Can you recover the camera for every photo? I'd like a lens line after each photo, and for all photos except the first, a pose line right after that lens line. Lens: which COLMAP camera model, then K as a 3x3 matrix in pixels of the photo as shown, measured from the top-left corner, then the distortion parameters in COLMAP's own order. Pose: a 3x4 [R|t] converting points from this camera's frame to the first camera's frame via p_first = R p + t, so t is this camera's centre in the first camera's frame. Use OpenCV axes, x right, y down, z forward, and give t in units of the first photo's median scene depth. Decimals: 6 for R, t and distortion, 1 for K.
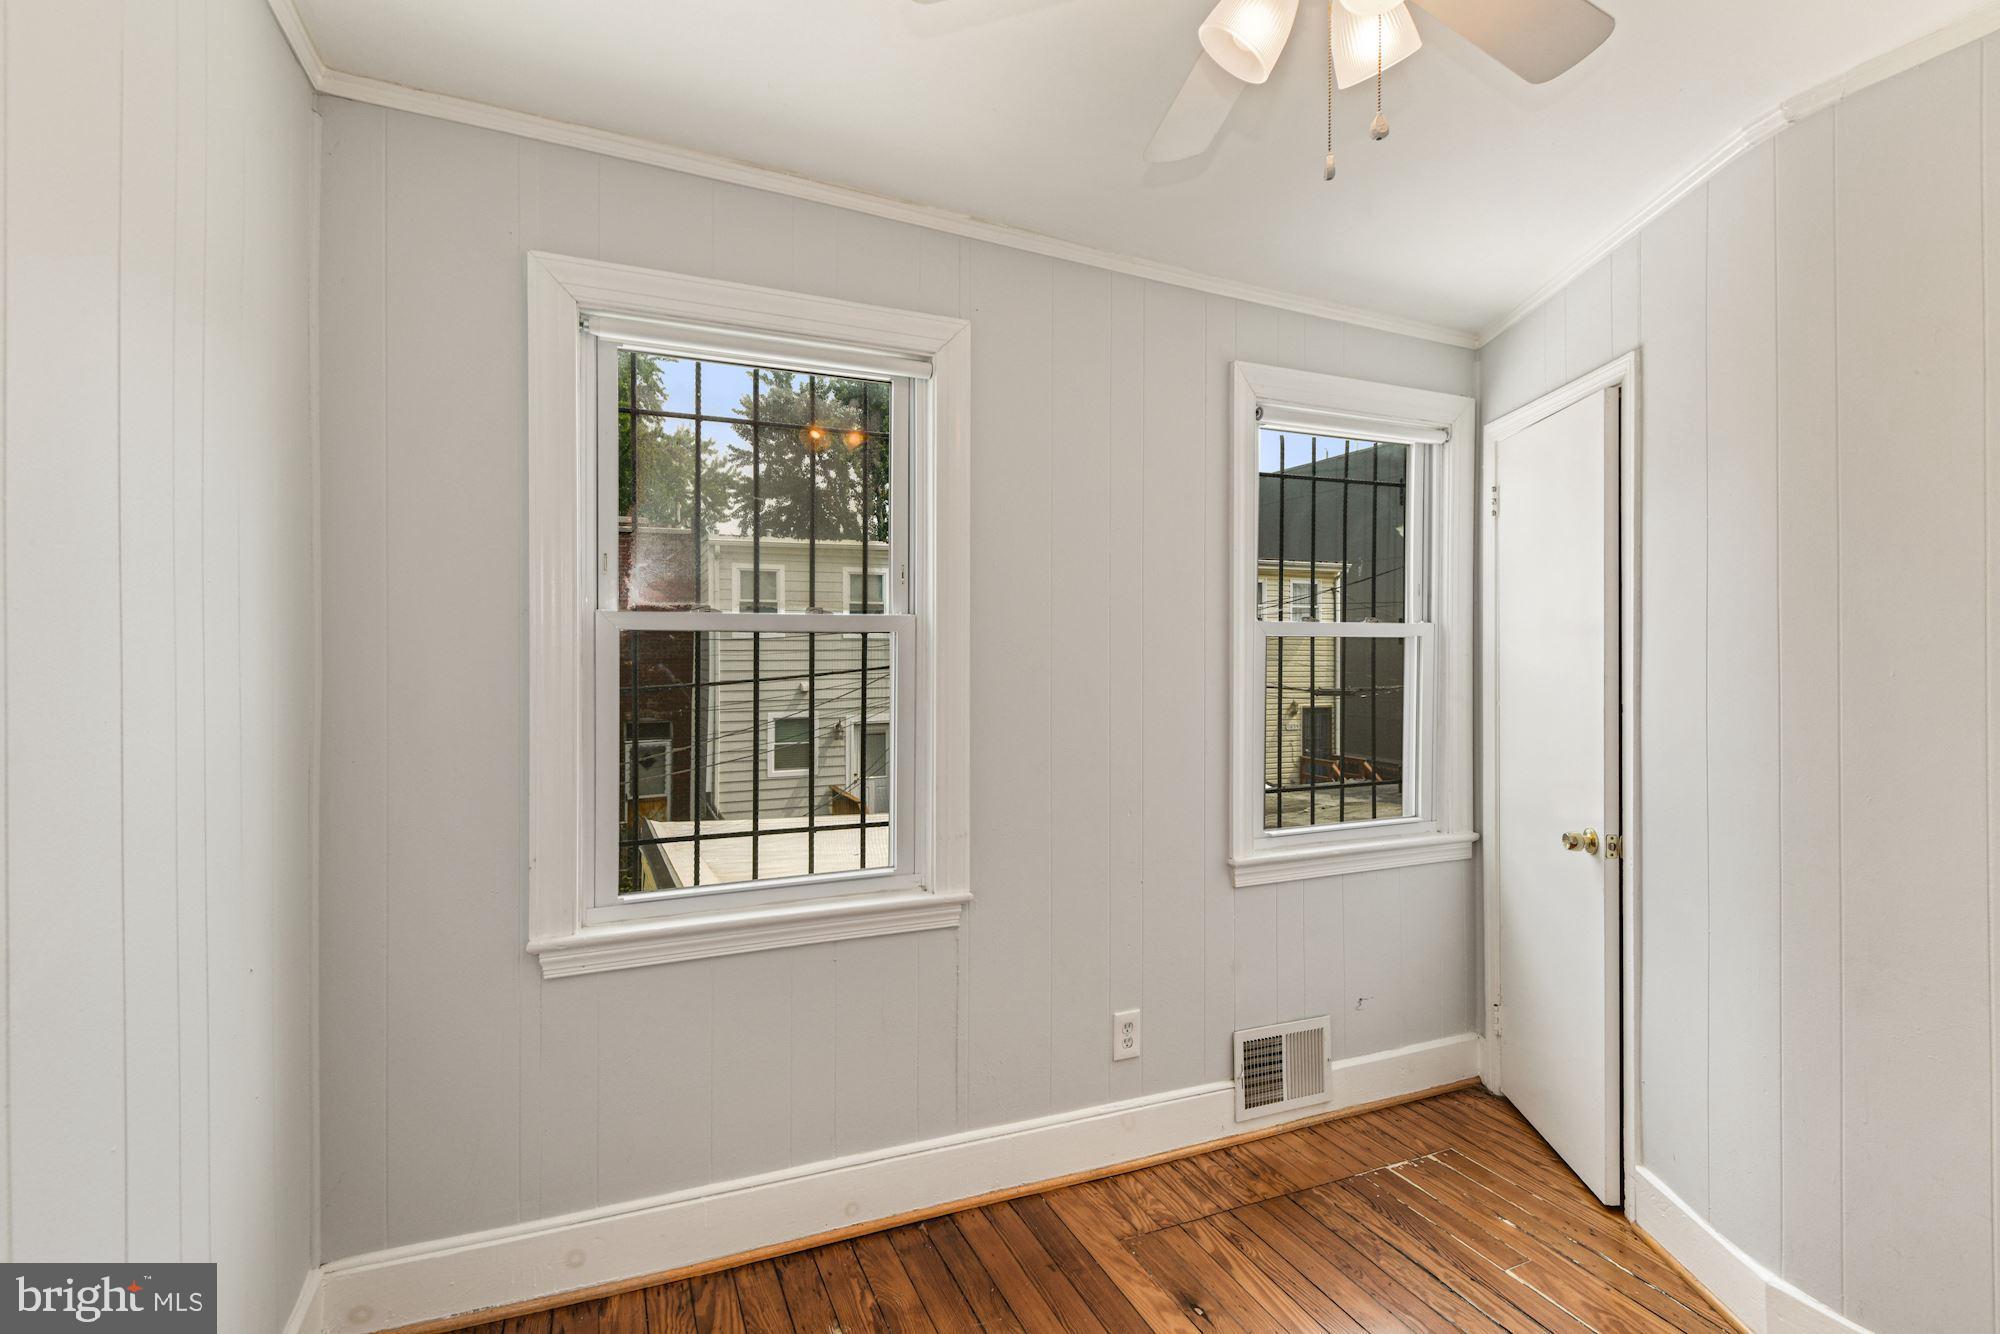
lens RADIAL K [[915.9, 0, 987.7], [0, 915.9, 662.8], [0, 0, 1]] dist [0.038340, -0.030450]
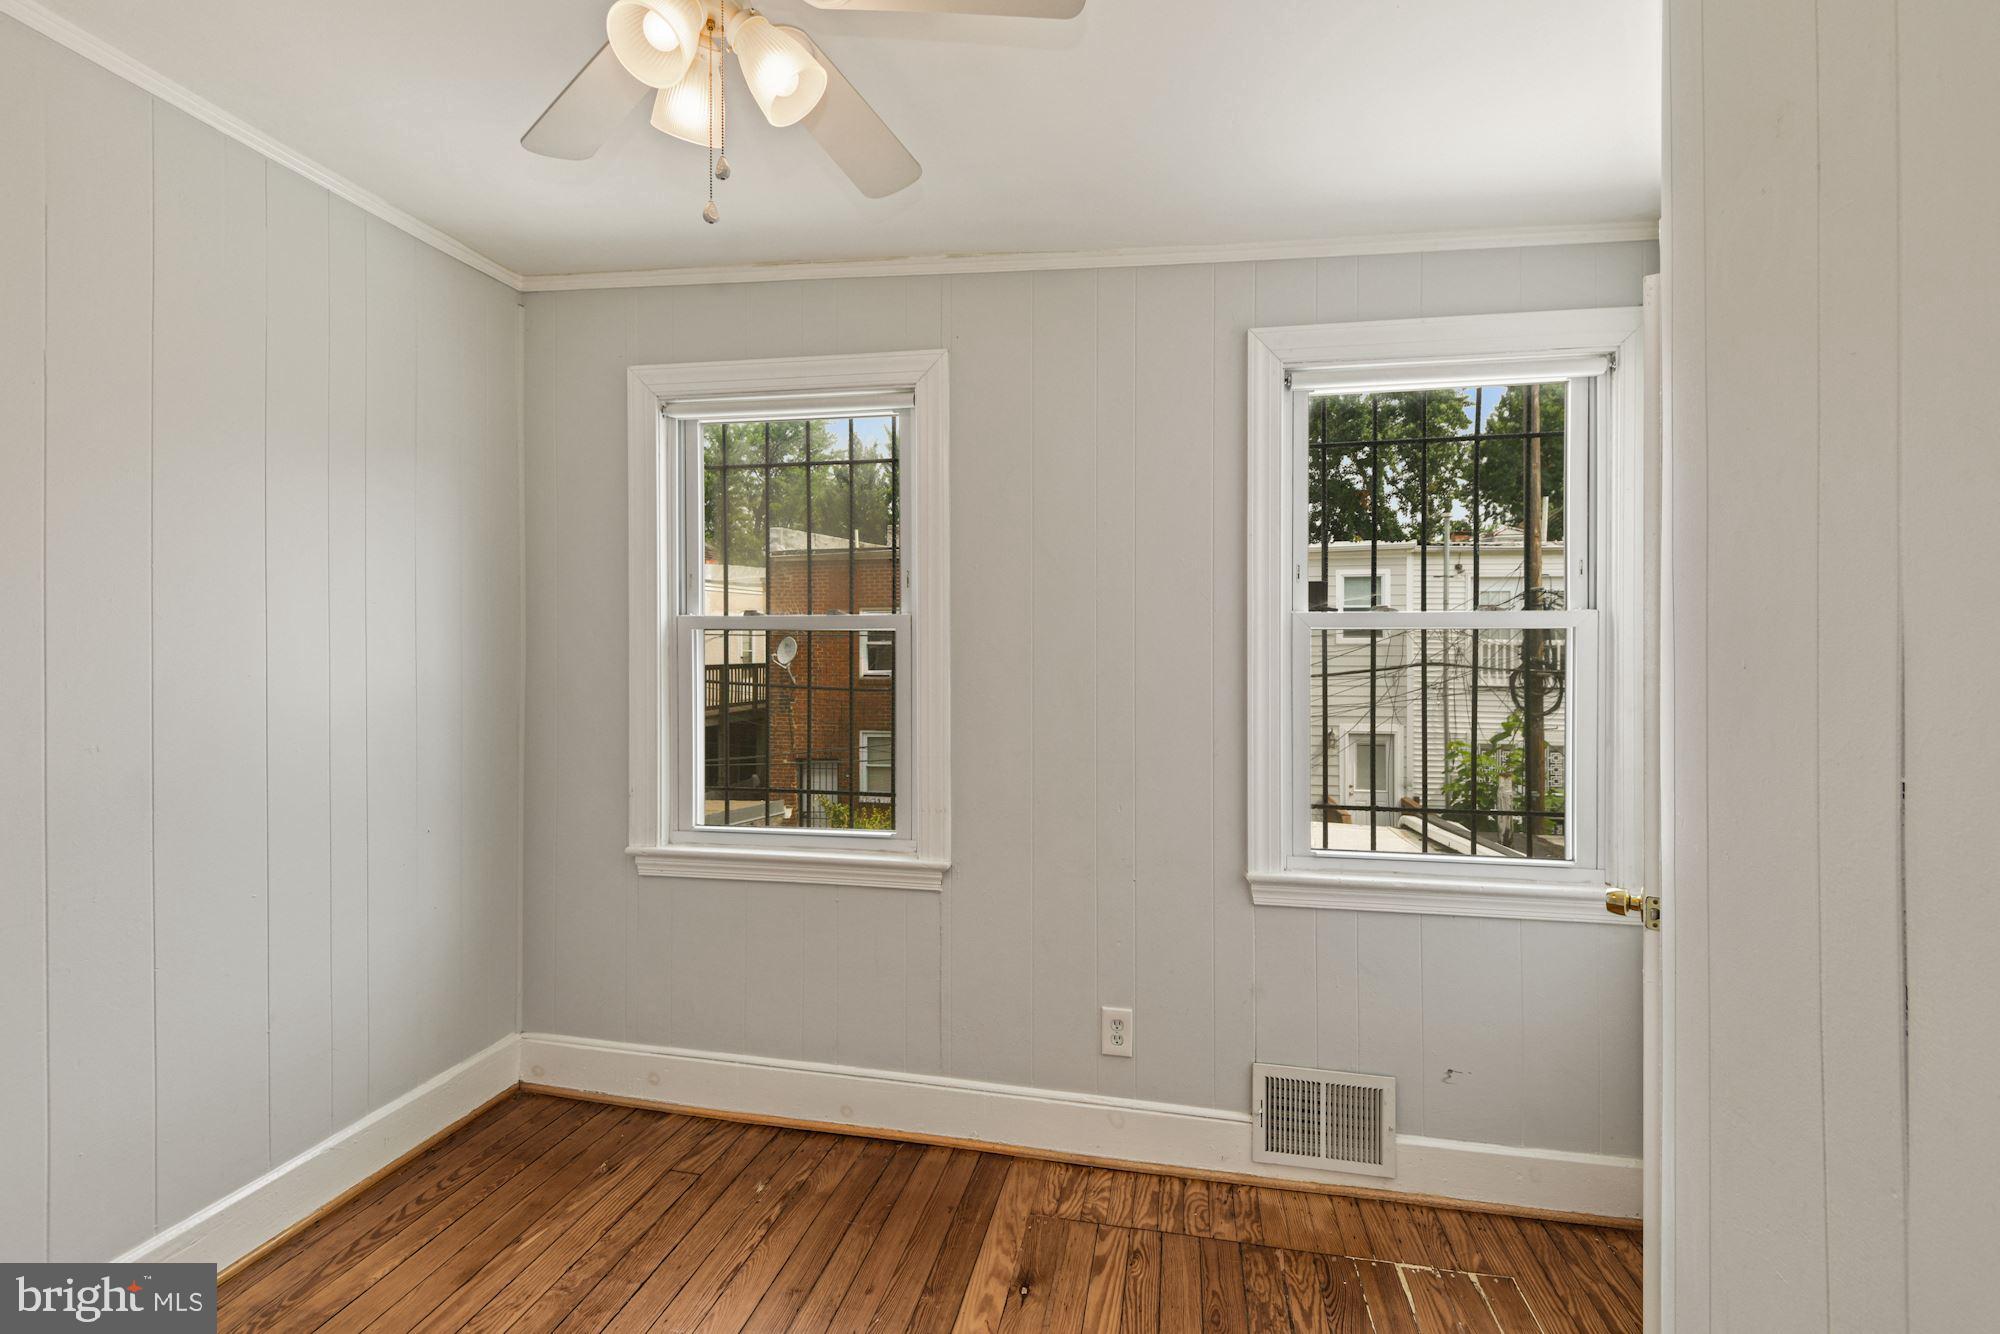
lens RADIAL K [[898.5, 0, 1000.0], [0, 898.5, 667.0], [0, 0, 1]] dist [0.038680, -0.028094]
pose [[0.828813, 0.009398, -0.559447, 0.604517], [-0.011054, 0.999939, 0.000422, 0.011670], [0.559417, 0.005835, 0.828866, 0.122347]]
